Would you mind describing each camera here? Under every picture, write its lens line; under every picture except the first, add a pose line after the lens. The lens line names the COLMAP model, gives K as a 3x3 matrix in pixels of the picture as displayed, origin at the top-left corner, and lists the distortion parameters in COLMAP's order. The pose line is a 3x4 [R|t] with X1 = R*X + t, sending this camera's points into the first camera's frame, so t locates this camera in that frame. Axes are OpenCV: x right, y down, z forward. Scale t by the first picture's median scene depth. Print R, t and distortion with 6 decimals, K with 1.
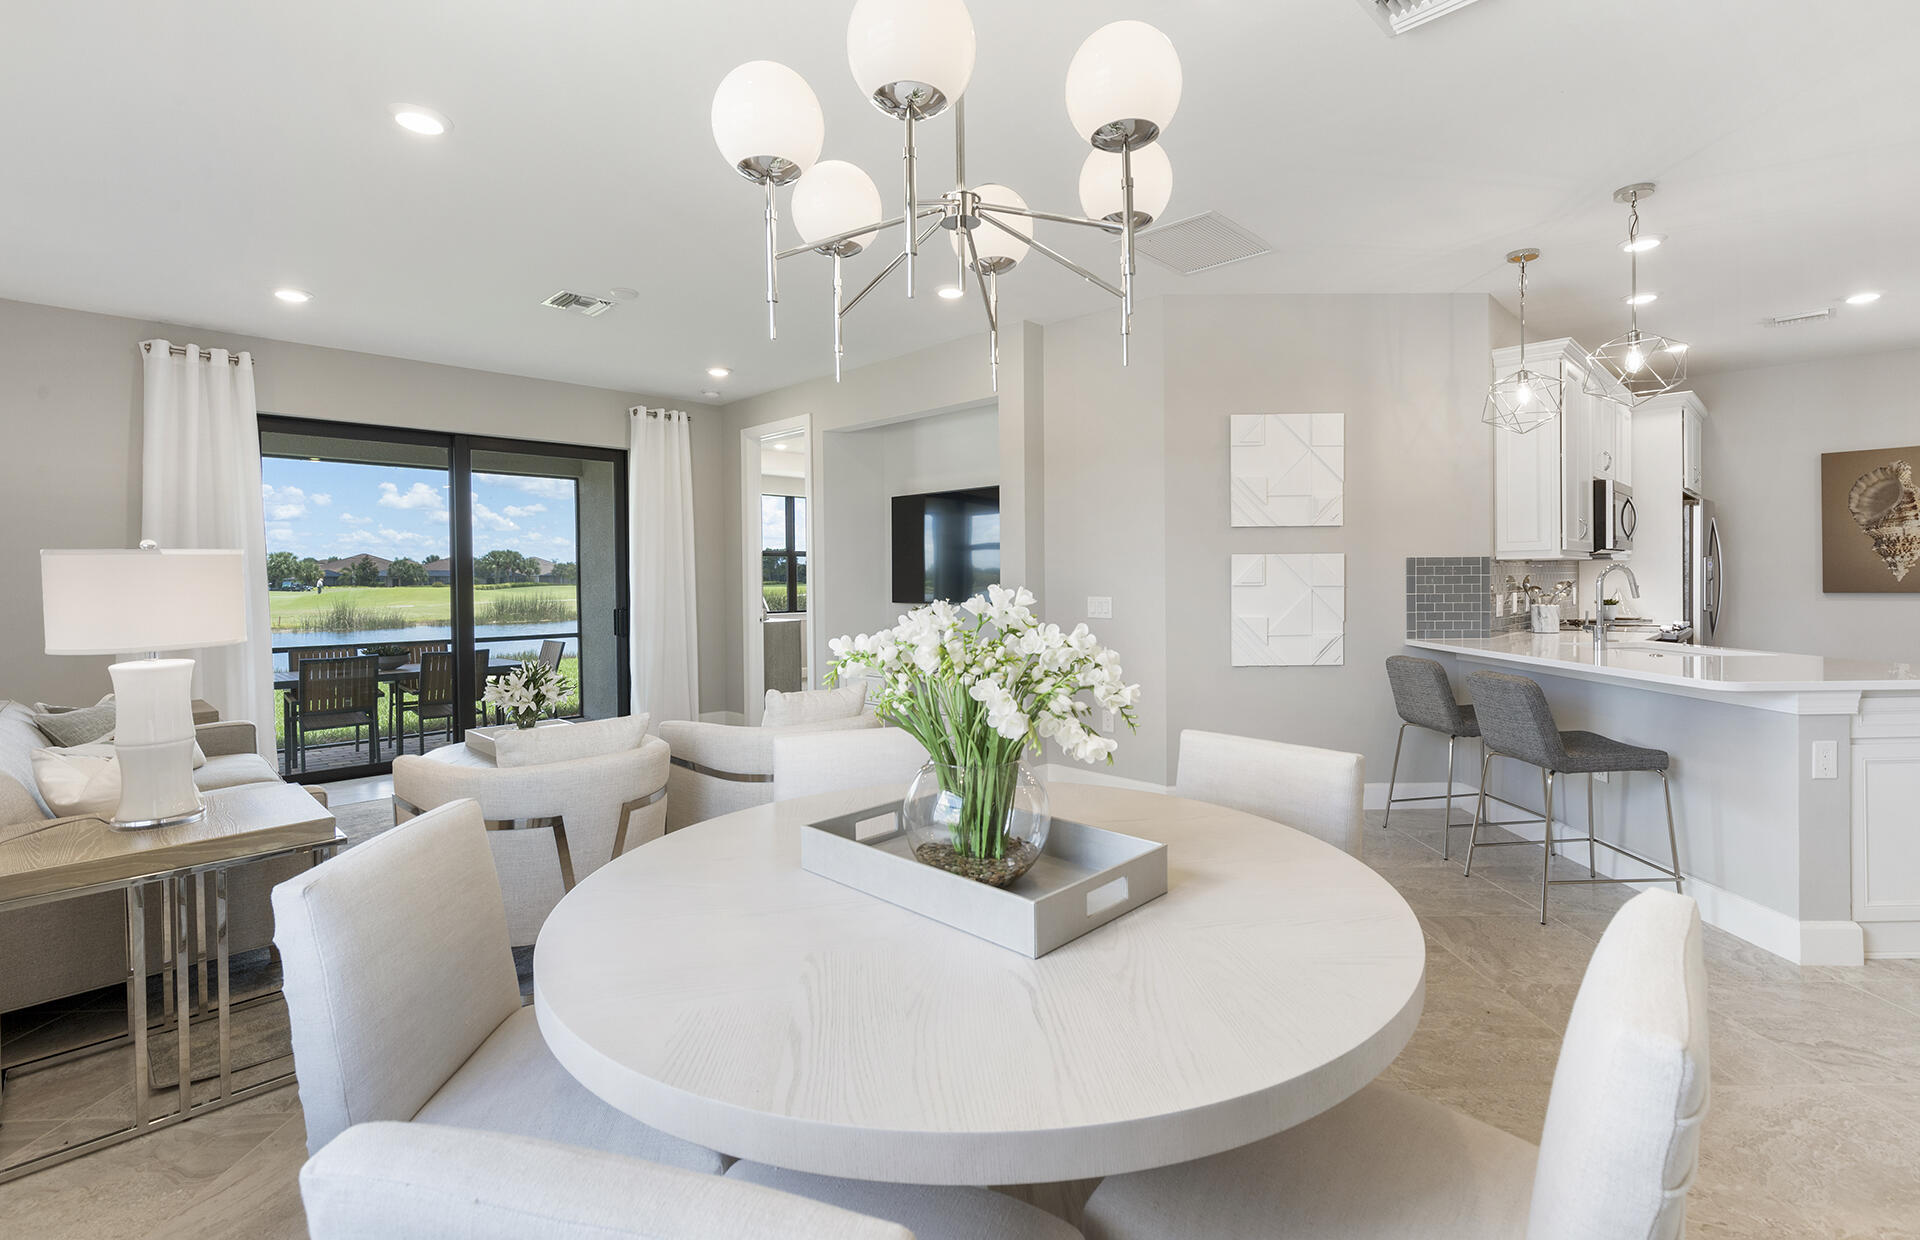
lens RADIAL K [[869.6, 0, 984.4], [0, 869.6, 583.1], [0, 0, 1]] dist [0.009478, 0.000060]
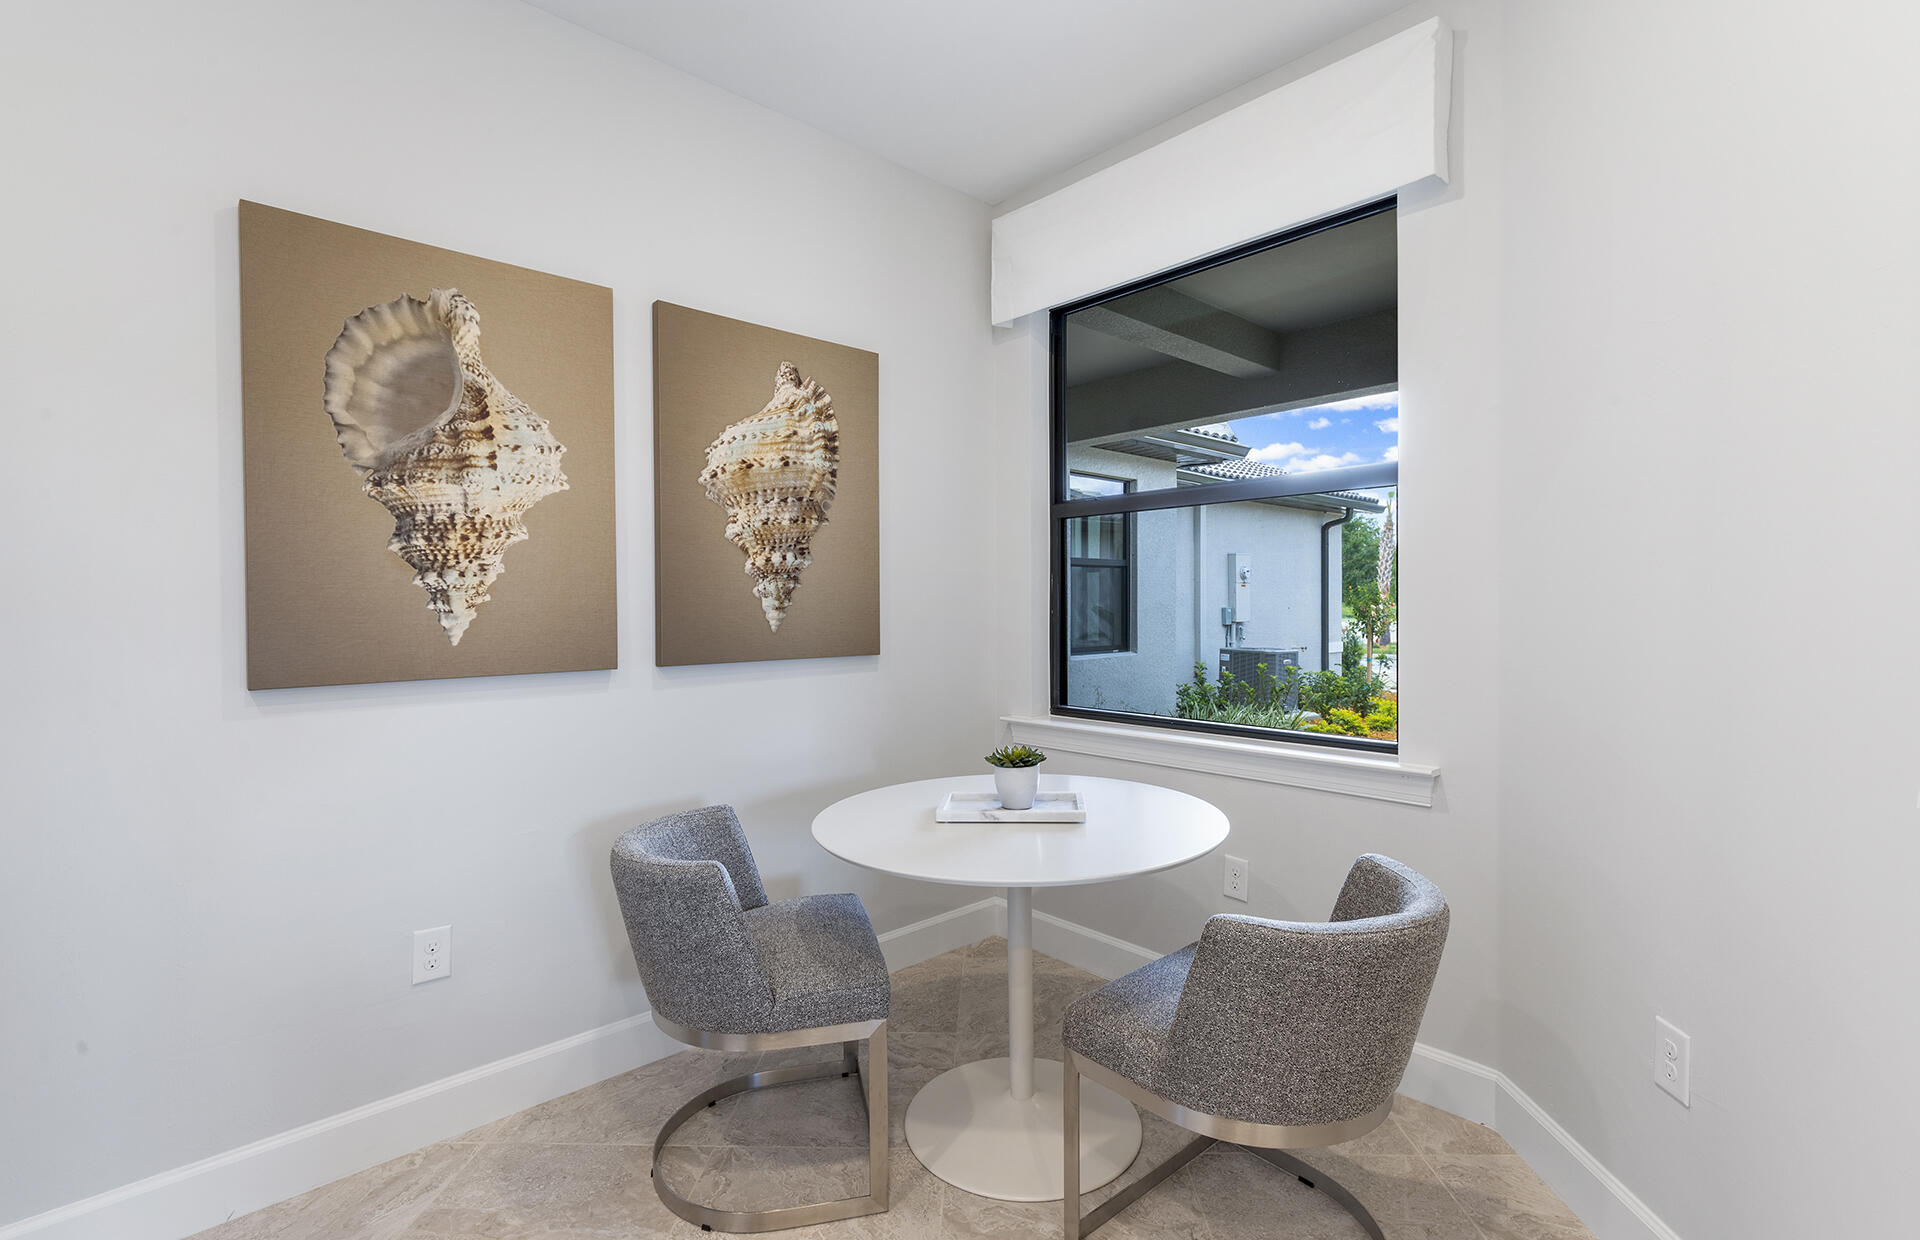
lens RADIAL K [[866.8, 0, 967.6], [0, 866.8, 608.2], [0, 0, 1]] dist [0.002332, 0.000247]
pose [[0.057349, 0.011729, 0.998285, 0.844427], [0.016570, 0.999782, -0.012698, -0.010562], [-0.998217, 0.017270, 0.057142, 0.920865]]
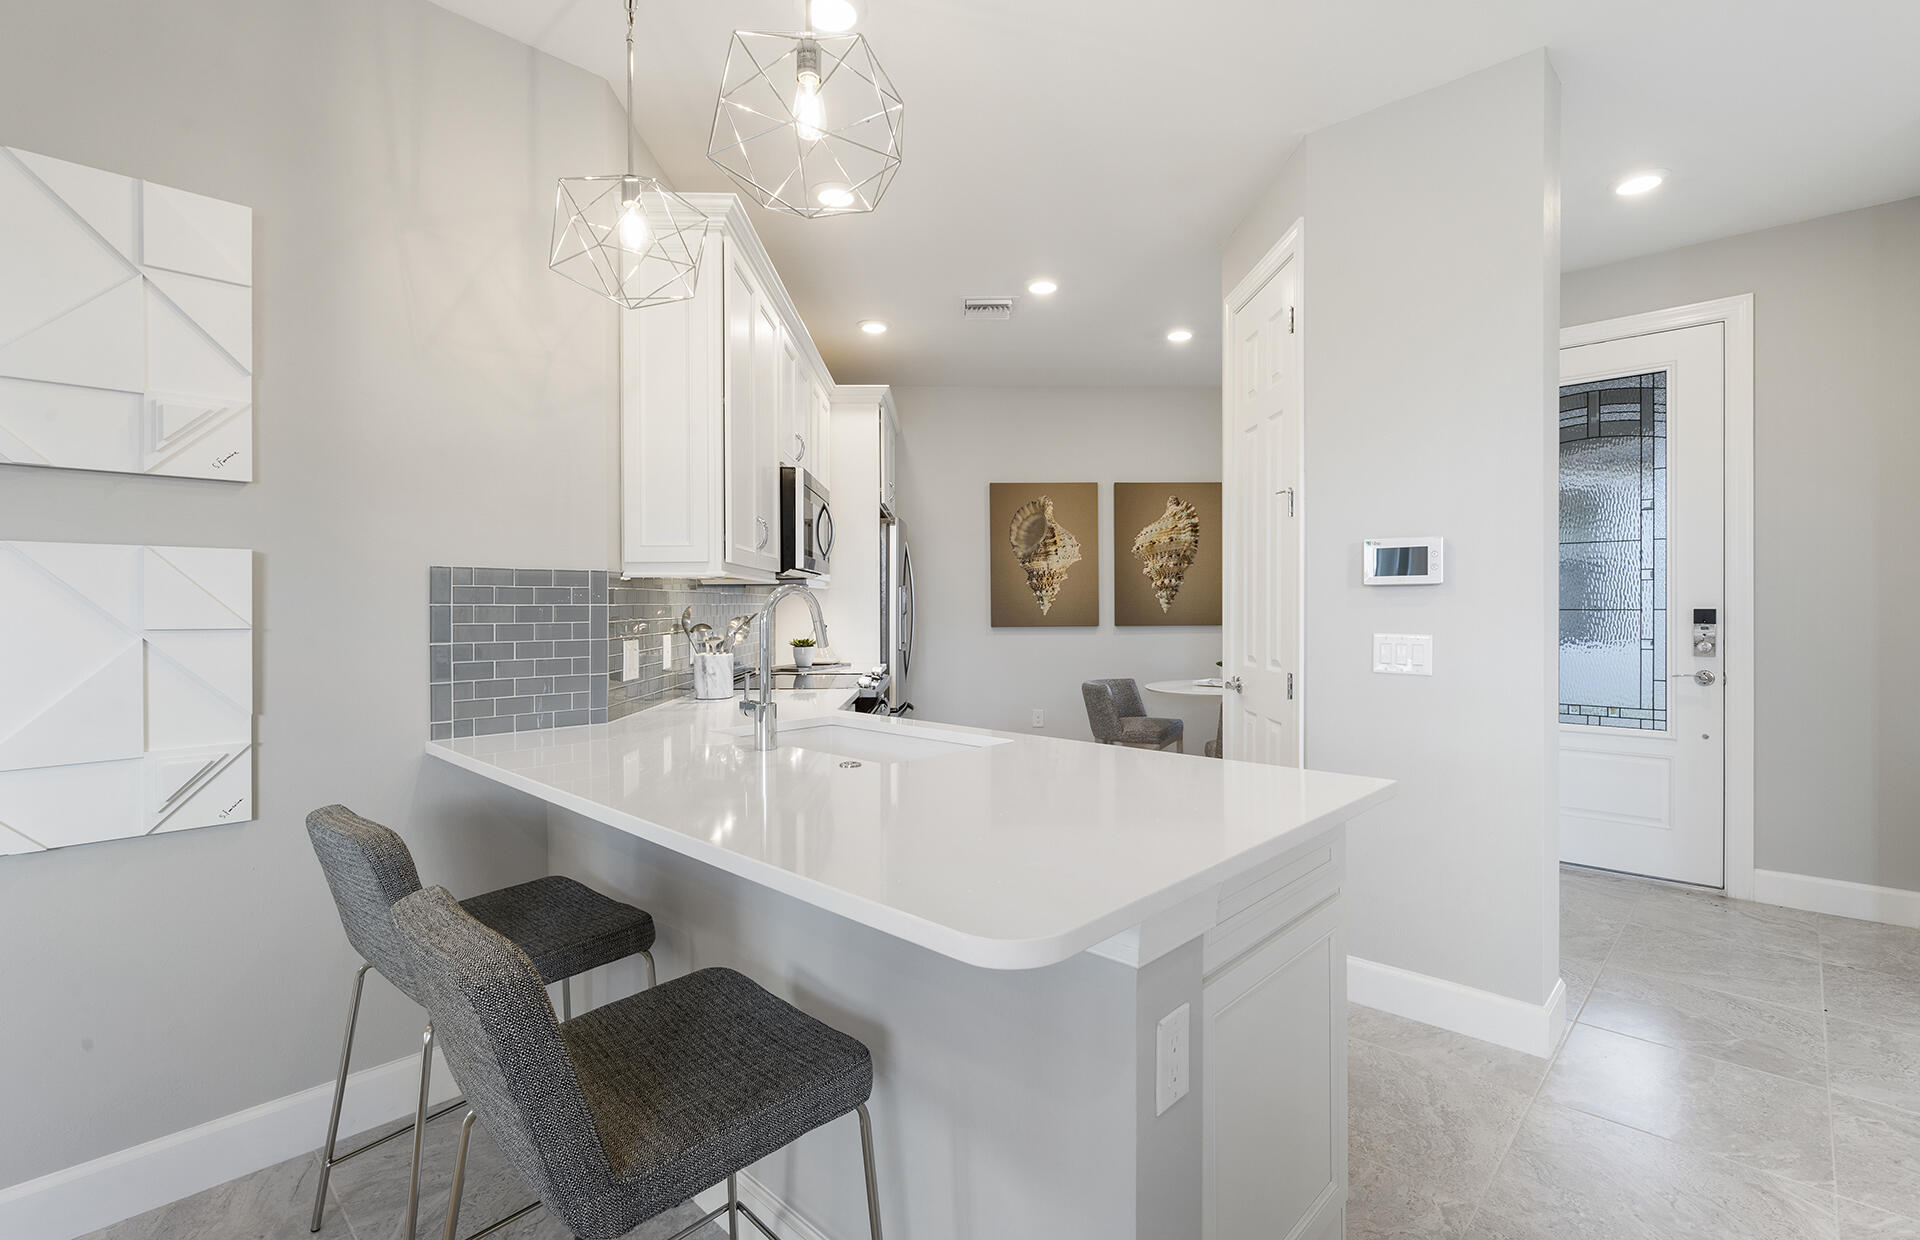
lens RADIAL K [[865.0, 0, 969.6], [0, 865.0, 598.6], [0, 0, 1]] dist [-0.000088, -0.000176]
pose [[0.706446, 0.012768, 0.707652, 0.326220], [0.001921, 0.999799, -0.019957, -0.001882], [-0.707765, 0.015458, 0.706279, 0.423093]]
